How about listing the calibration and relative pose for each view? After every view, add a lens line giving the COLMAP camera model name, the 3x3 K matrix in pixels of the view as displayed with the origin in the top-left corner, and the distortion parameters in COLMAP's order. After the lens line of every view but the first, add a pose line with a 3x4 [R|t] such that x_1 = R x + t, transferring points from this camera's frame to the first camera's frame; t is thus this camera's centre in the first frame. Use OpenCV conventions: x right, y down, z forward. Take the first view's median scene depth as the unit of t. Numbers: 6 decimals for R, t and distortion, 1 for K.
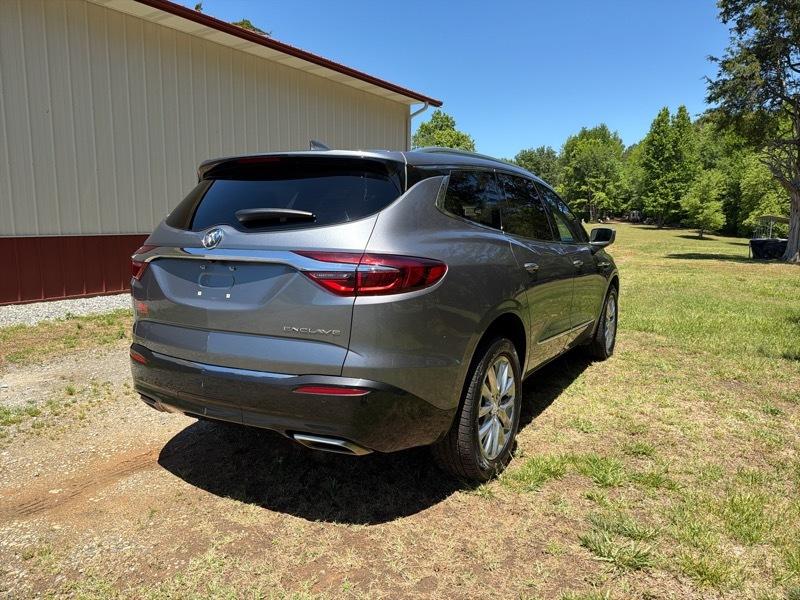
lens RADIAL K [[576.6, 0, 402.5], [0, 576.6, 302.3], [0, 0, 1]] dist [0.071347, -0.108014]
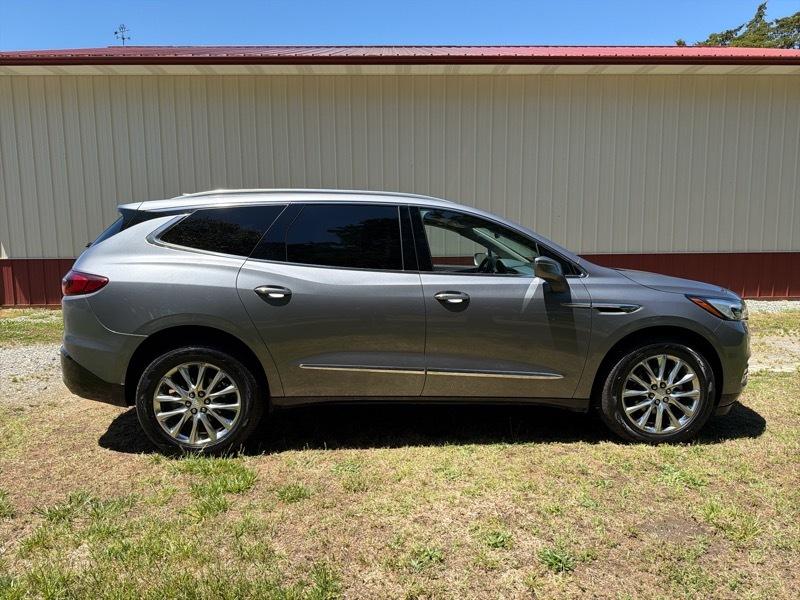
lens RADIAL K [[580.4, 0, 403.3], [0, 580.4, 305.0], [0, 0, 1]] dist [0.001128, -0.009190]
pose [[0.533548, 0.084556, -0.841532, 0.363684], [-0.107656, 0.993686, 0.031589, -0.028016], [0.838890, 0.073742, 0.539283, 0.181087]]
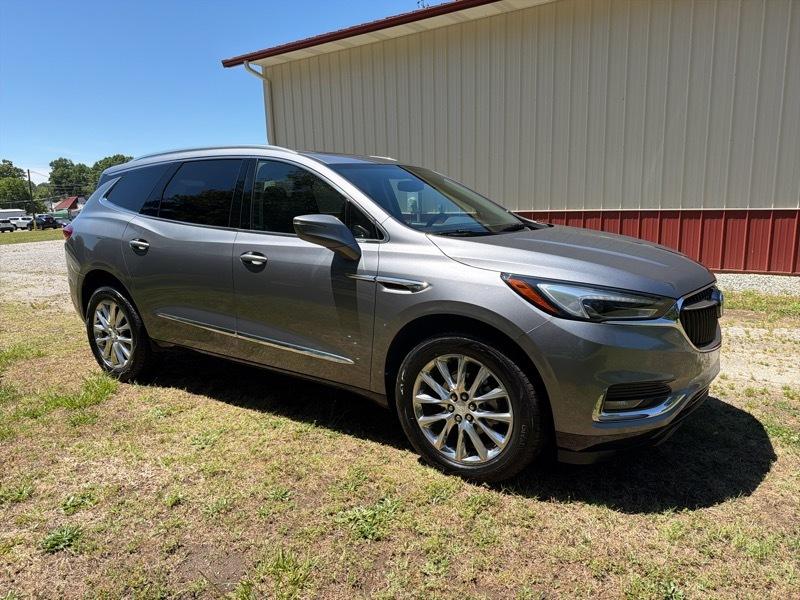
lens RADIAL K [[575.1, 0, 400.0], [0, 575.1, 300.0], [0, 0, 1]] dist [0.024143, -0.040852]
pose [[-0.087530, 0.173096, -0.981008, 0.395321], [-0.118277, 0.976016, 0.182768, -0.066783], [0.989115, 0.132028, -0.064957, 0.469423]]
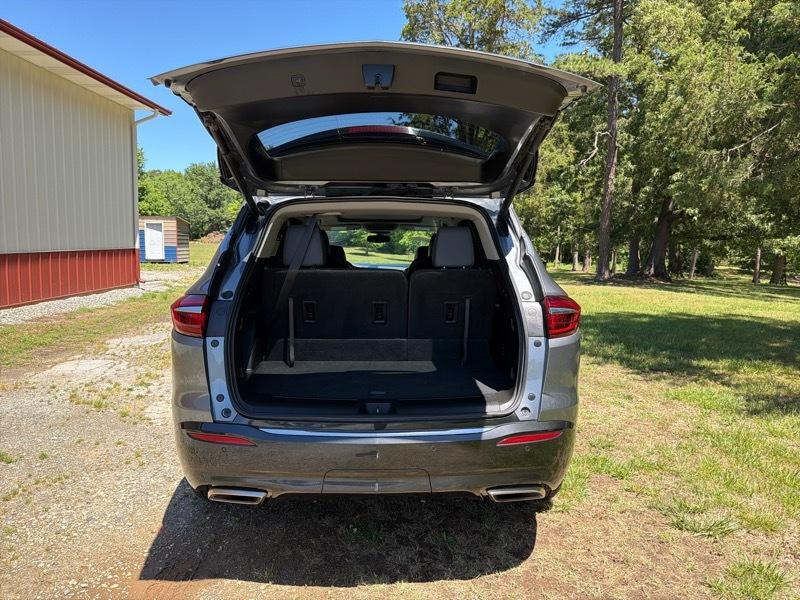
lens RADIAL K [[579.2, 0, 400.0], [0, 579.2, 300.0], [0, 0, 1]] dist [0.009653, -0.017914]
pose [[0.842280, -0.047402, 0.536951, -0.165324], [0.063276, 0.997934, -0.011159, -0.016644], [-0.535313, 0.043375, 0.843539, 0.055252]]
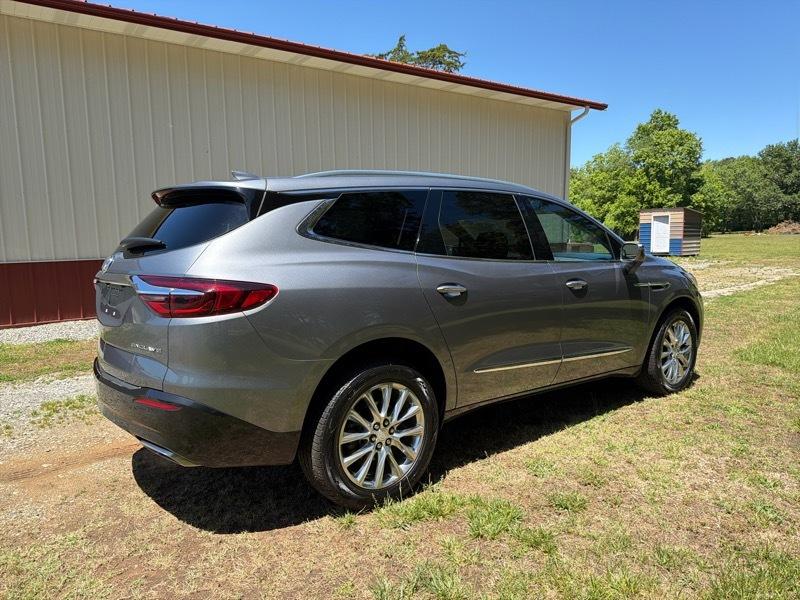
lens RADIAL K [[582.4, 0, 401.9], [0, 582.4, 301.6], [0, 0, 1]] dist [0.003535, -0.009345]
pose [[0.928647, 0.020535, -0.370396, 0.141469], [-0.028639, 0.999455, -0.016393, -0.006887], [0.369858, 0.025831, 0.928729, 0.028478]]
